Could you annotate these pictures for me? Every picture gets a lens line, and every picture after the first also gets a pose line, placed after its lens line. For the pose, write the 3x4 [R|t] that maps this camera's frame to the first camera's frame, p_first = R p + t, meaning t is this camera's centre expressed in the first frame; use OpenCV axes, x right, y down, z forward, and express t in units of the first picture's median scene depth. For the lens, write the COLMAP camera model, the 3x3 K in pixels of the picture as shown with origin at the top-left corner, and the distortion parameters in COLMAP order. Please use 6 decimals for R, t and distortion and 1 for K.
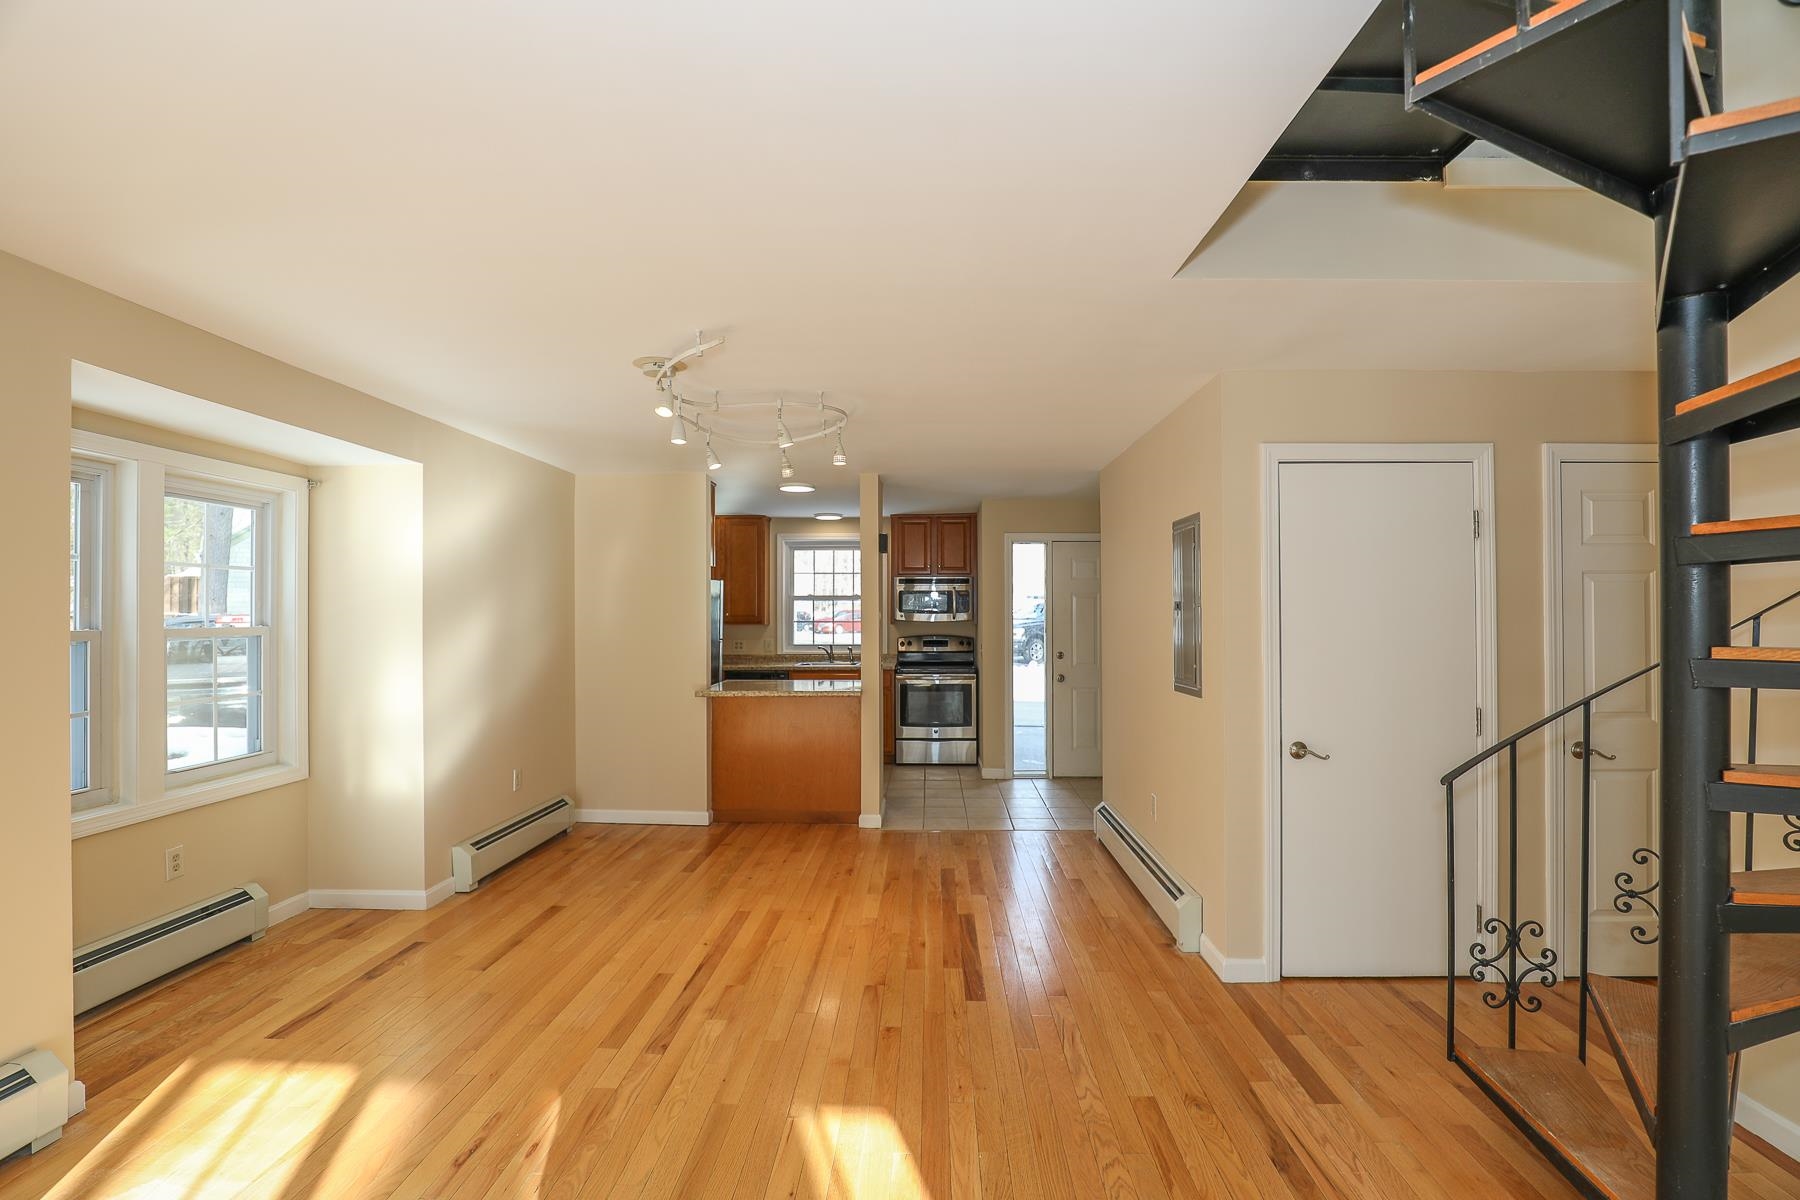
lens RADIAL K [[849.7, 0, 884.2], [0, 849.7, 605.1], [0, 0, 1]] dist [-0.034730, 0.004380]
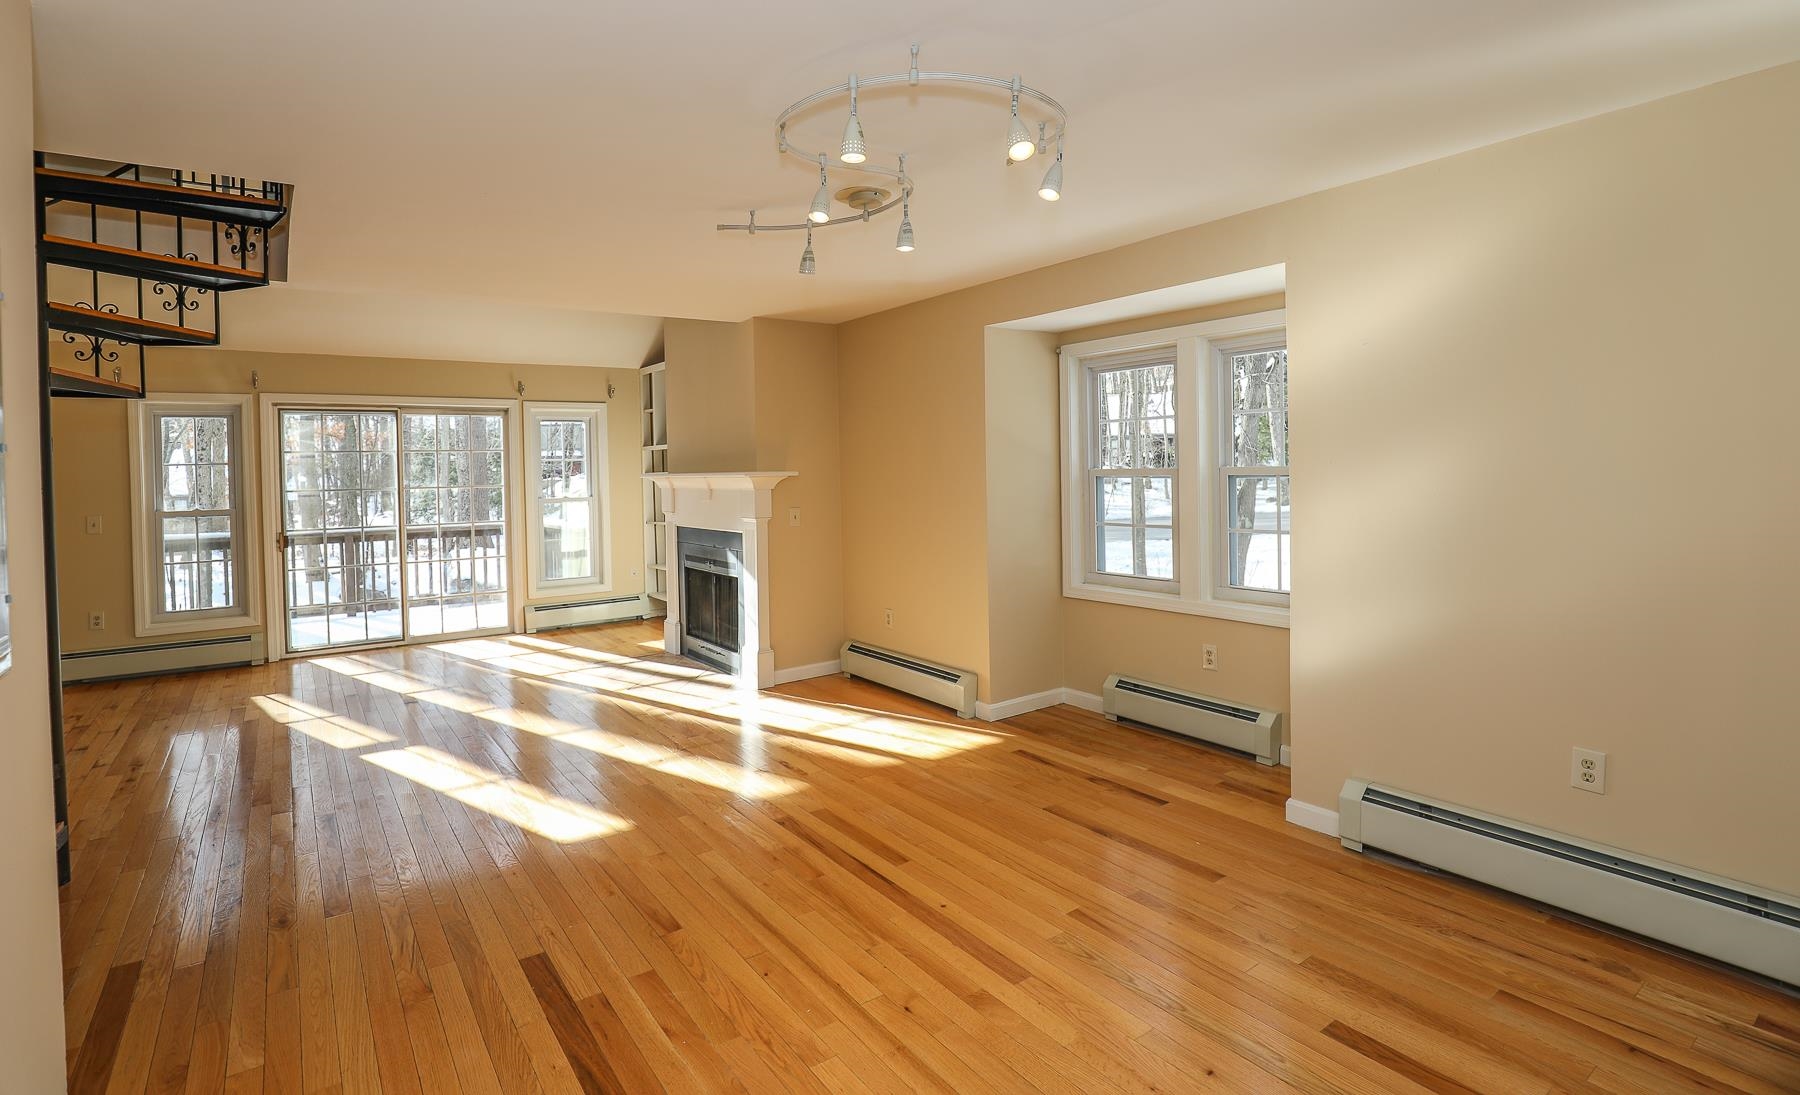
lens RADIAL K [[853.4, 0, 898.5], [0, 853.4, 541.1], [0, 0, 1]] dist [-0.020042, 0.000227]
pose [[-0.772121, 0.073519, -0.631209, 0.279461], [0.031656, 0.996502, 0.077344, 0.022406], [0.634687, 0.039737, -0.771747, 1.603522]]
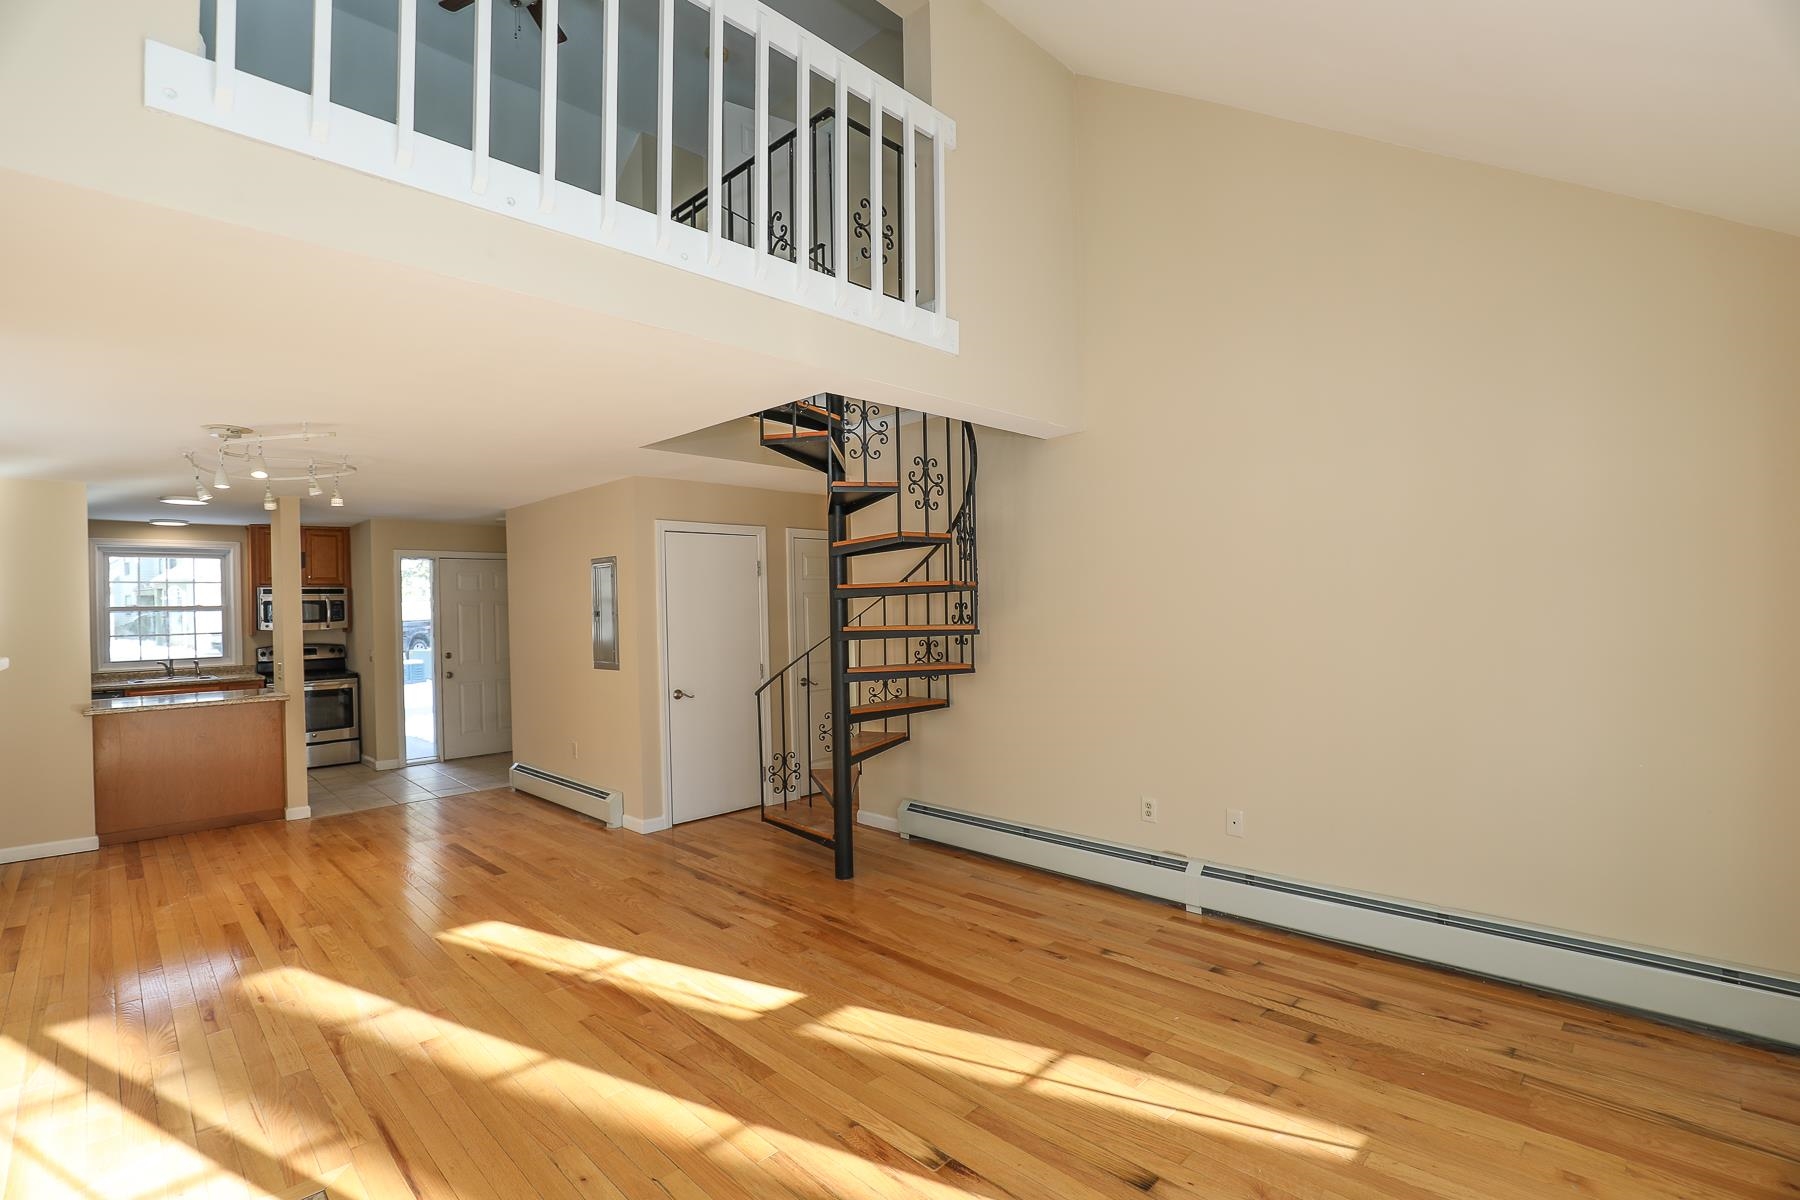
lens RADIAL K [[849.7, 0, 902.9], [0, 849.7, 604.4], [0, 0, 1]] dist [-0.034730, 0.004380]
pose [[0.676571, -0.011321, 0.736291, -0.455028], [0.012711, 0.999912, 0.003695, -0.016214], [-0.736268, 0.006859, 0.676655, -0.507874]]
